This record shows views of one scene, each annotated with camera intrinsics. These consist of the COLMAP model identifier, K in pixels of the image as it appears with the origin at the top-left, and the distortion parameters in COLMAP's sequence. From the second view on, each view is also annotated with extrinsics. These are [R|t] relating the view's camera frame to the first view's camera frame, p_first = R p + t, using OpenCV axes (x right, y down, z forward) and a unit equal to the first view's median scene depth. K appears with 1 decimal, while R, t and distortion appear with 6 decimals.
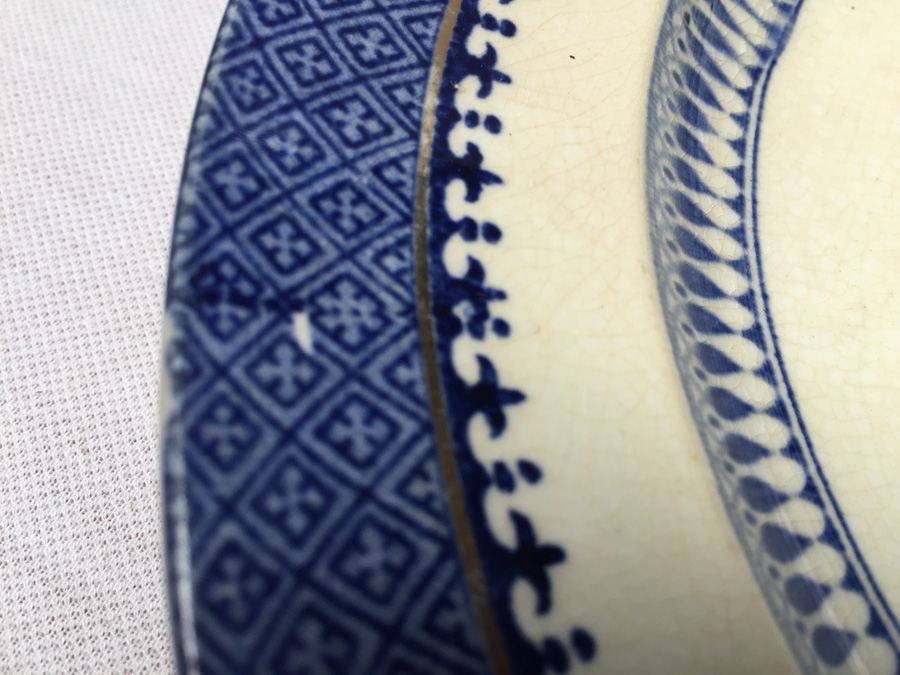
lens RADIAL K [[767.6, 0, 443.9], [0, 767.6, 337.1], [0, 0, 1]] dist [0.046974, -0.091928]
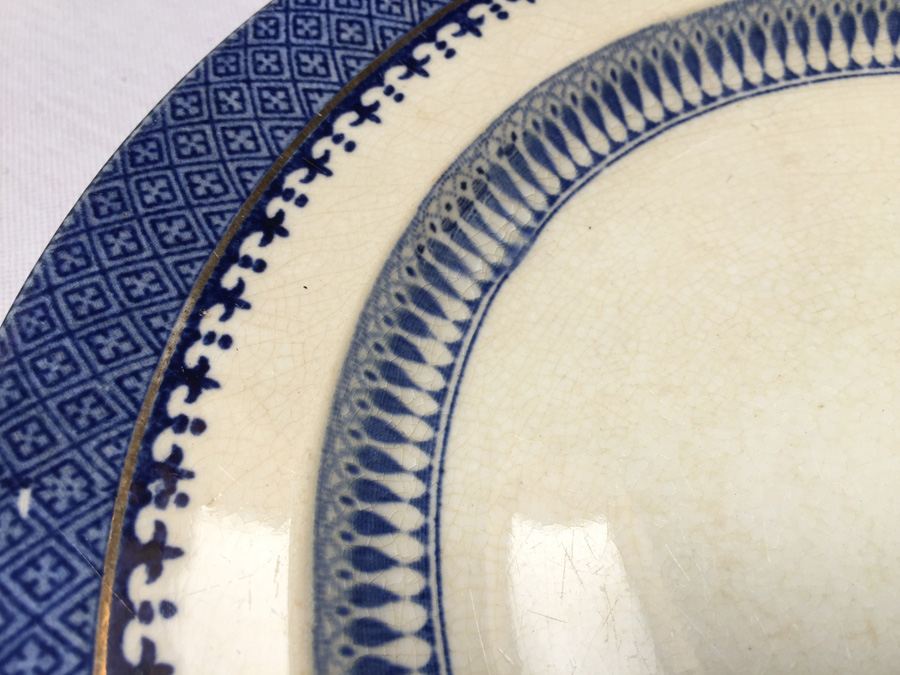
lens RADIAL K [[767.6, 0, 450.6], [0, 767.6, 335.8], [0, 0, 1]] dist [0.046974, -0.091928]
pose [[0.995768, 0.035653, -0.084707, 0.619036], [-0.043893, 0.994268, -0.097488, -0.179349], [0.080746, 0.100793, 0.991625, -0.365190]]
